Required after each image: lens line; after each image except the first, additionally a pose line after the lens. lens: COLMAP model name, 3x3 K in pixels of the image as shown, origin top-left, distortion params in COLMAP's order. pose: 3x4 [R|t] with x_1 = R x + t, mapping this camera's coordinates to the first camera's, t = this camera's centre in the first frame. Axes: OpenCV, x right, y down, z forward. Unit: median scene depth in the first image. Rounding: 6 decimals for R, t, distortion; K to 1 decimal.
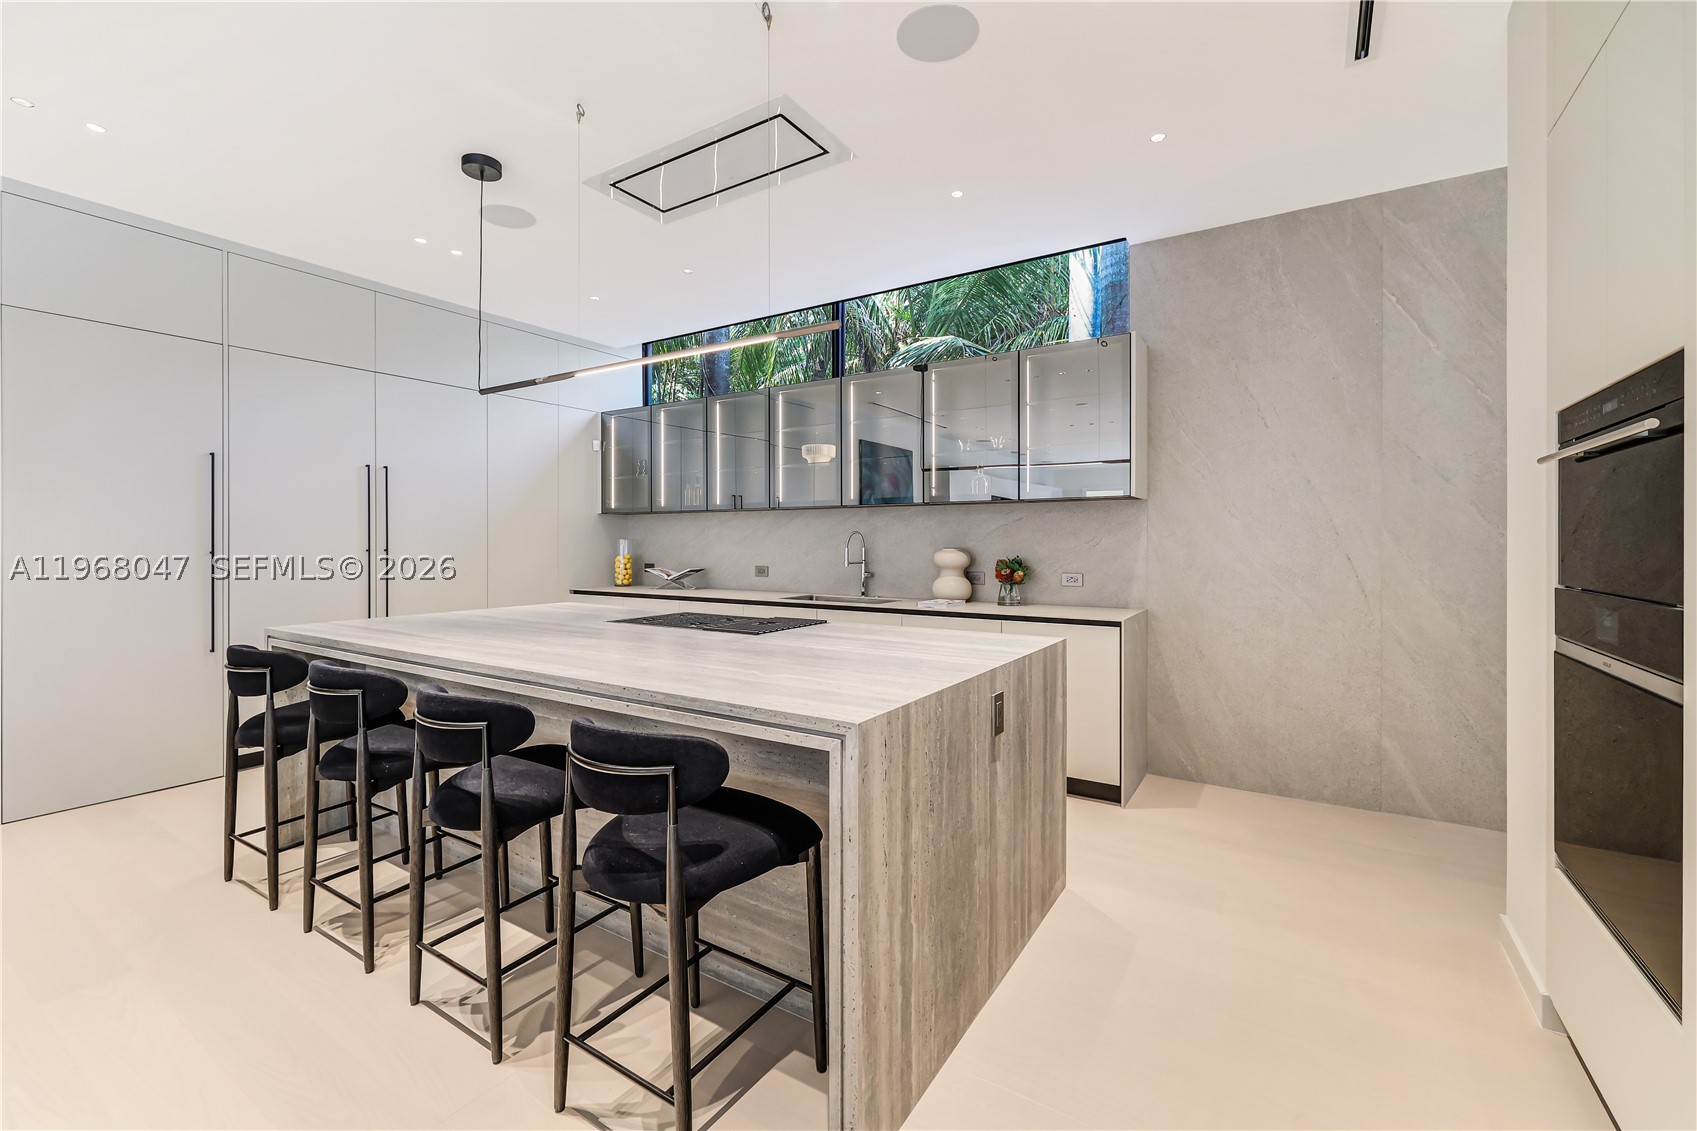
lens RADIAL K [[719.9, 0, 830.5], [0, 719.9, 542.3], [0, 0, 1]] dist [0.000853, 0.000376]
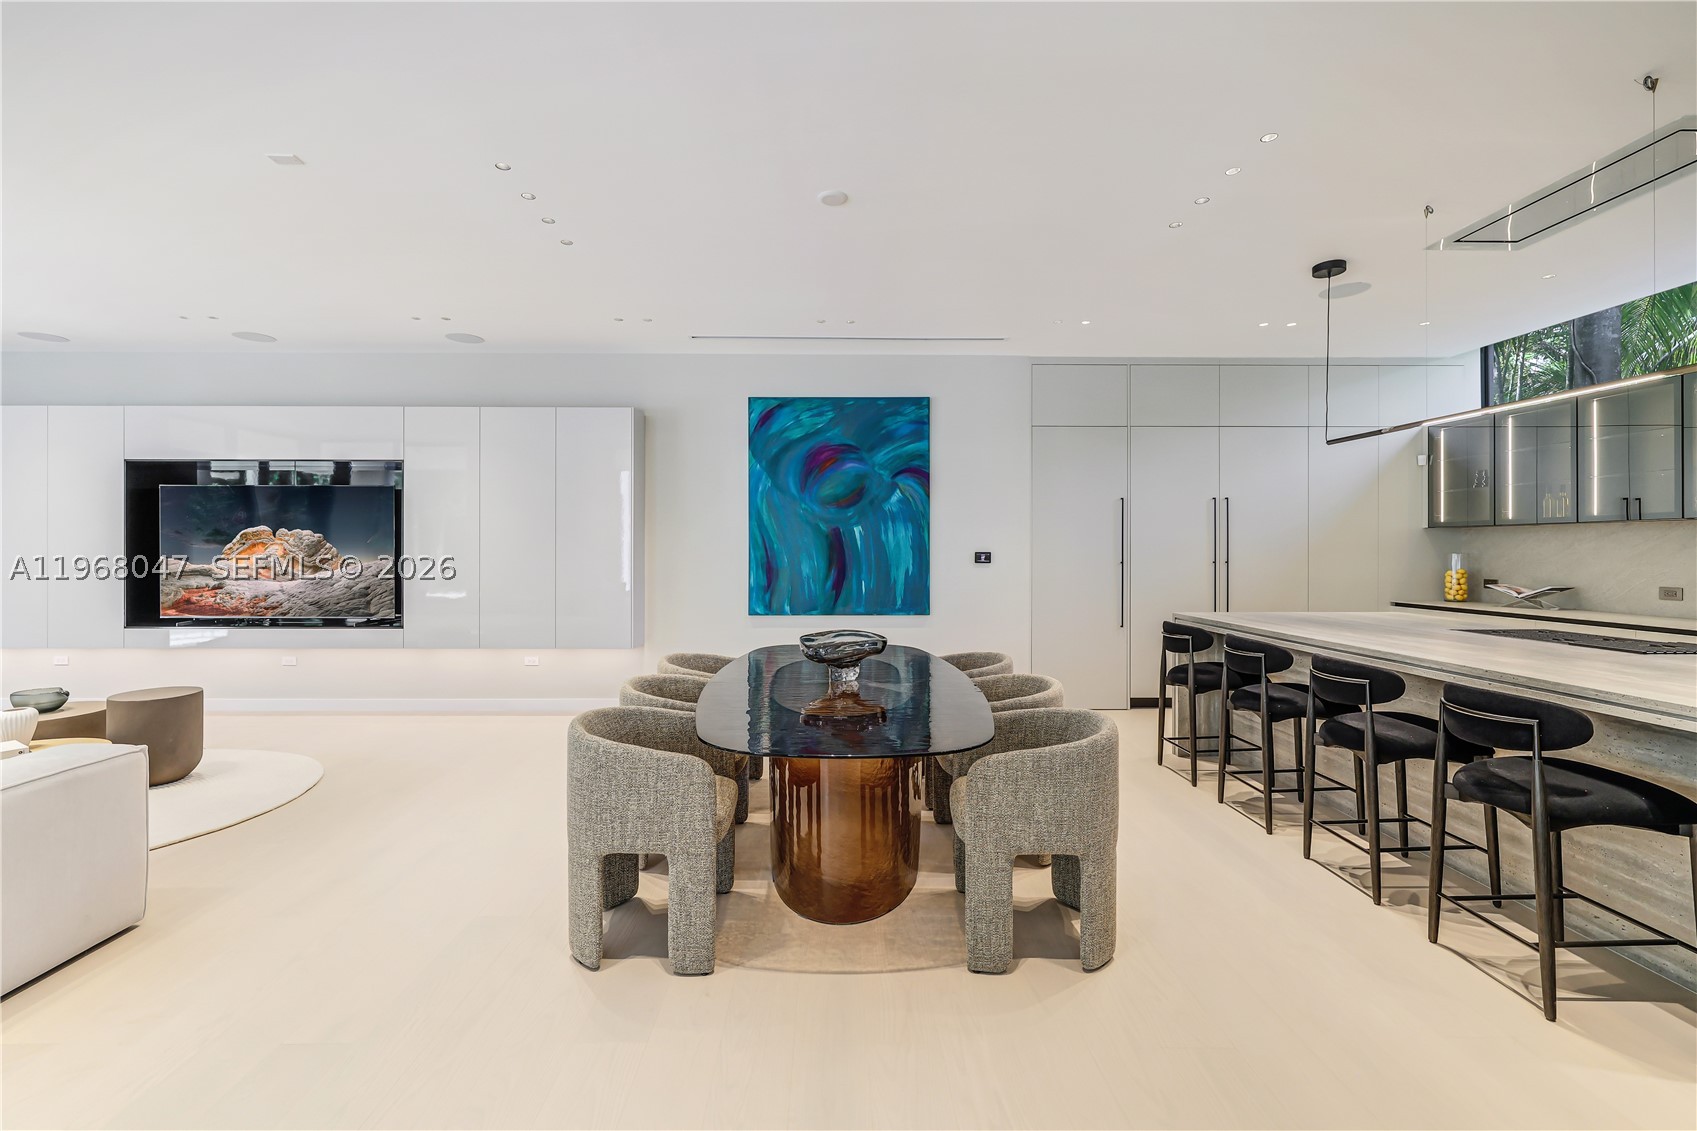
lens RADIAL K [[719.9, 0, 836.8], [0, 719.9, 549.7], [0, 0, 1]] dist [0.000853, 0.000376]
pose [[0.563772, 0.000596, -0.825930, 0.058944], [-0.001395, 0.999999, -0.000230, -0.010546], [0.825929, 0.001282, 0.563772, -0.314434]]
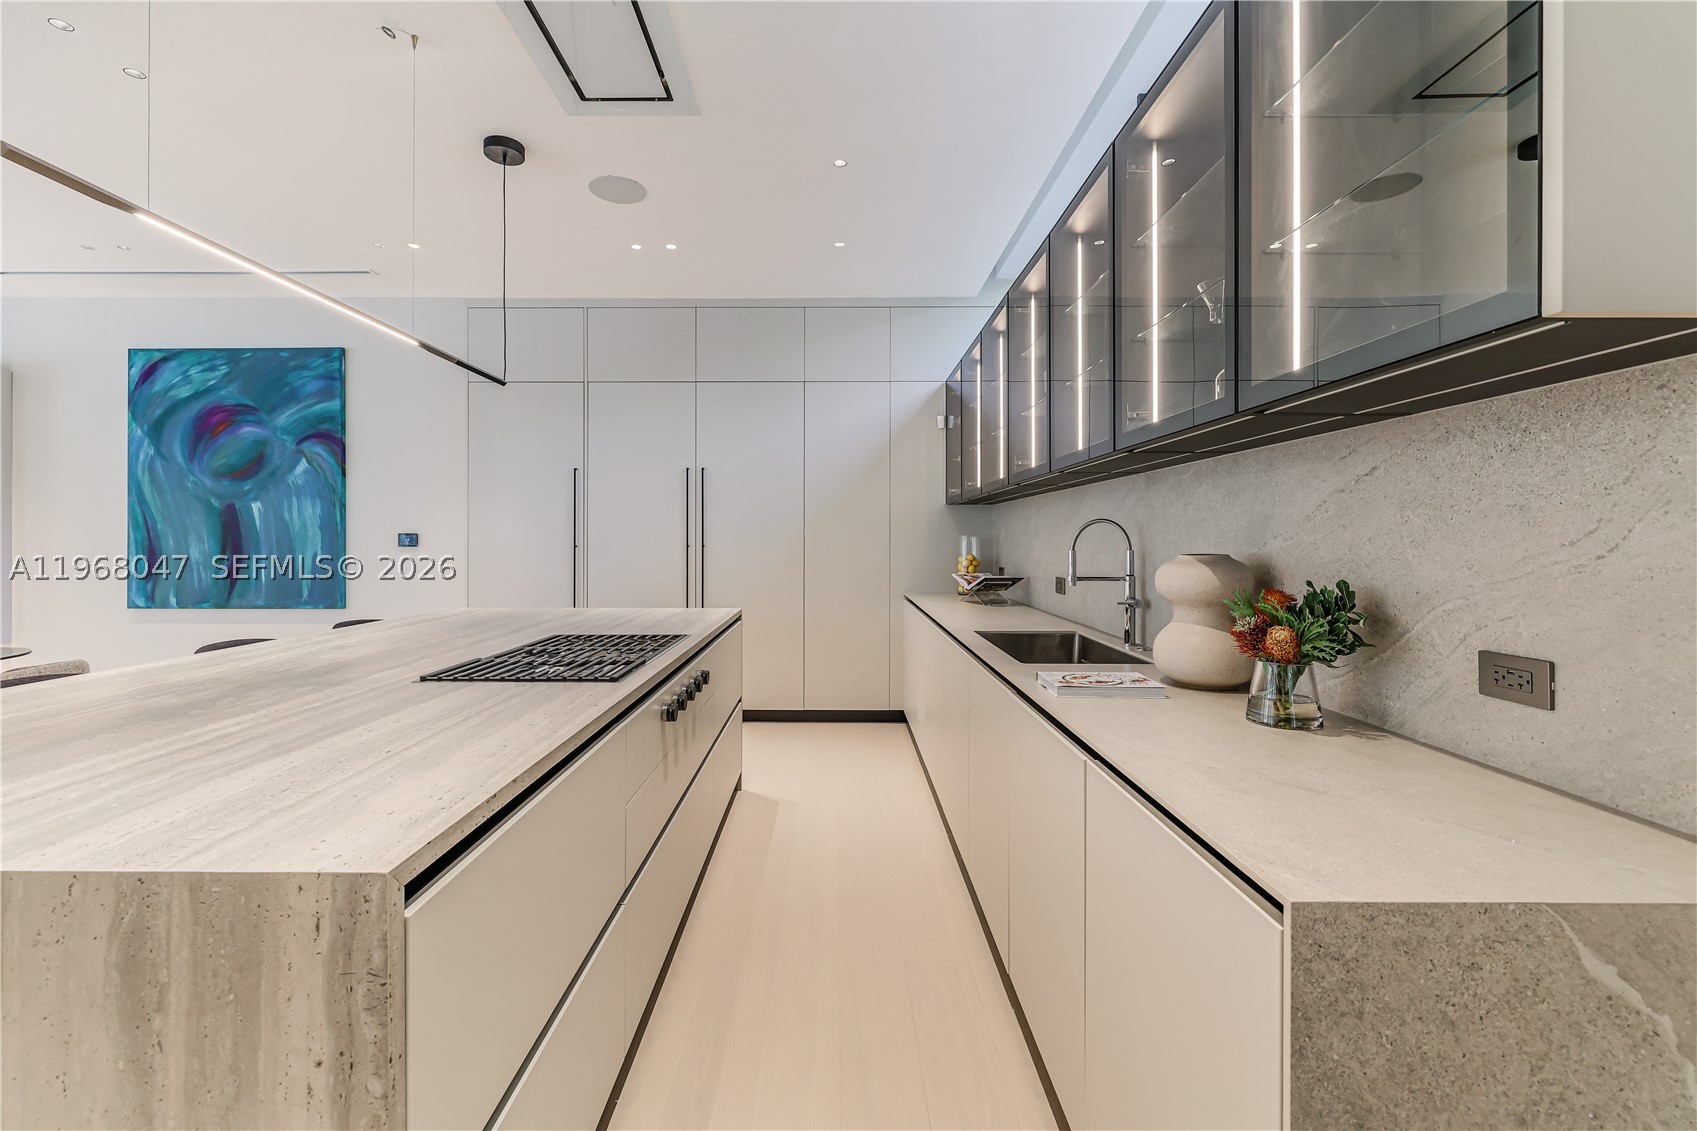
lens RADIAL K [[719.9, 0, 835.9], [0, 719.9, 541.2], [0, 0, 1]] dist [0.000853, 0.000376]
pose [[0.543578, 0.004376, -0.839347, 0.395067], [-0.002212, 0.999990, 0.003781, -0.000363], [0.839356, -0.000199, 0.543582, 0.587032]]
